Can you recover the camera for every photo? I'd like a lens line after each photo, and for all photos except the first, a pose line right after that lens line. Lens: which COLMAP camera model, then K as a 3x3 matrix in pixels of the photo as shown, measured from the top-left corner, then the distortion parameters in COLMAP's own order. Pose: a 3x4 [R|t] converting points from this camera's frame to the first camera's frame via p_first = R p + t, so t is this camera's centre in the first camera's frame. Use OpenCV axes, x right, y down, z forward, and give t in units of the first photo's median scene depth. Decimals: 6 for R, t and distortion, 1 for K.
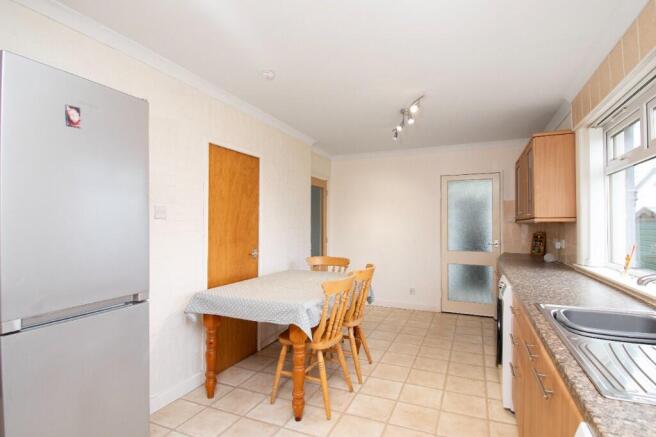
lens RADIAL K [[331.1, 0, 331.7], [0, 331.1, 220.9], [0, 0, 1]] dist [0.000686, -0.000267]
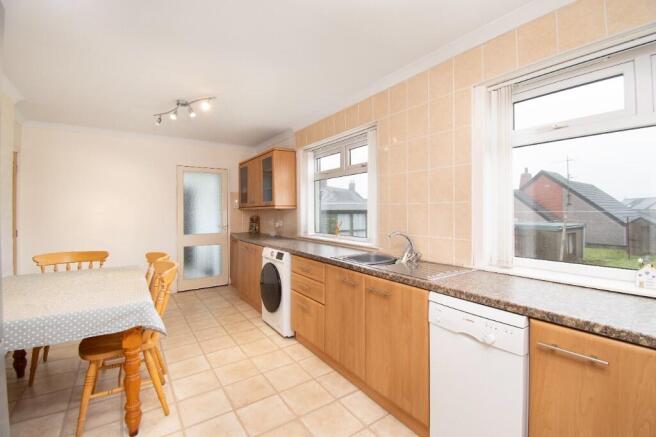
lens RADIAL K [[293.2, 0, 333.1], [0, 293.2, 210.9], [0, 0, 1]] dist [-0.002432, -0.000871]
pose [[0.526671, -0.005784, 0.850049, -0.350428], [-0.003699, 0.999952, 0.009095, 0.000897], [-0.850061, -0.007934, 0.526625, 0.115389]]
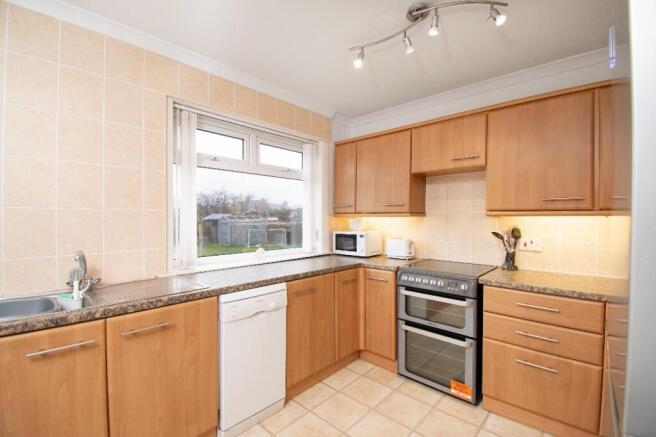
lens RADIAL K [[293.2, 0, 331.6], [0, 293.2, 221.2], [0, 0, 1]] dist [-0.002432, -0.000871]
pose [[-0.943644, -0.005876, 0.330911, -0.194508], [-0.004759, 0.999980, 0.004184, 0.004710], [-0.330929, 0.002373, -0.943653, 0.705029]]
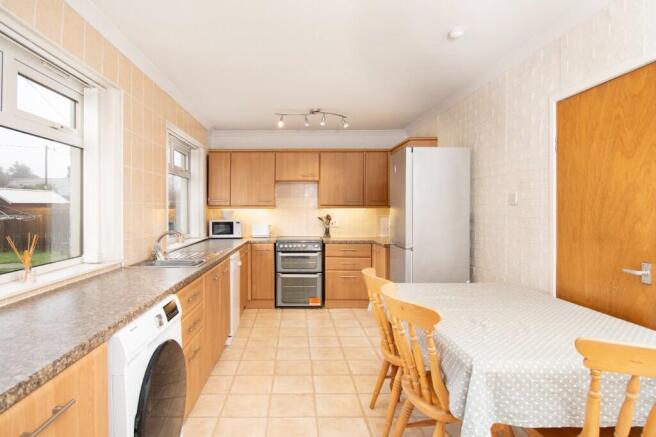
lens RADIAL K [[381.4, 0, 295.2], [0, 381.4, 209.7], [0, 0, 1]] dist [0.003514, 0.000657]
pose [[-0.920066, -0.000318, -0.391763, 0.481402], [0.002873, 0.999967, -0.007560, 0.012790], [0.391752, -0.008081, -0.920035, 1.462878]]
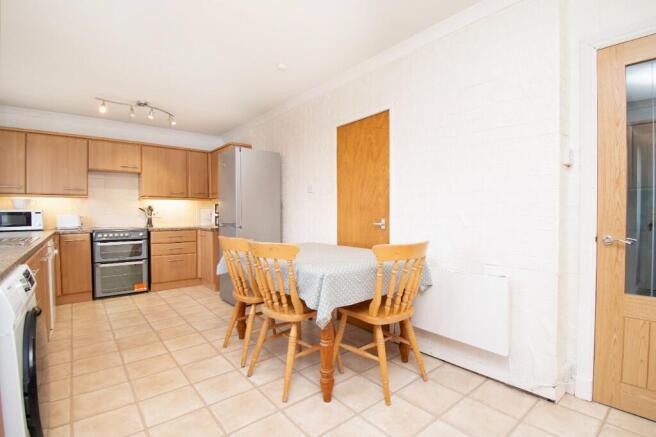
lens RADIAL K [[311.0, 0, 346.0], [0, 311.0, 221.7], [0, 0, 1]] dist [-0.025563, -0.003804]
pose [[-0.427659, 0.025618, -0.903577, 0.614840], [0.011521, 0.999672, 0.022890, 0.080966], [0.903867, -0.000621, -0.427813, 1.419906]]
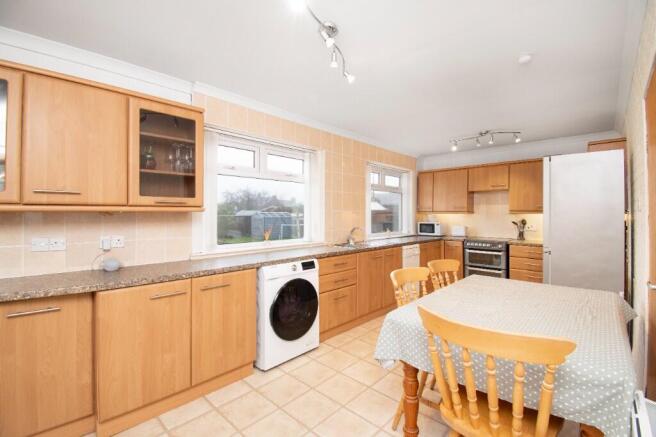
lens RADIAL K [[293.2, 0, 325.4], [0, 293.2, 211.8], [0, 0, 1]] dist [-0.002432, -0.000871]
pose [[-0.934692, 0.000450, 0.355458, 0.040886], [-0.005092, 0.999880, -0.014656, 0.010563], [-0.355422, -0.015509, -0.934577, 1.671003]]
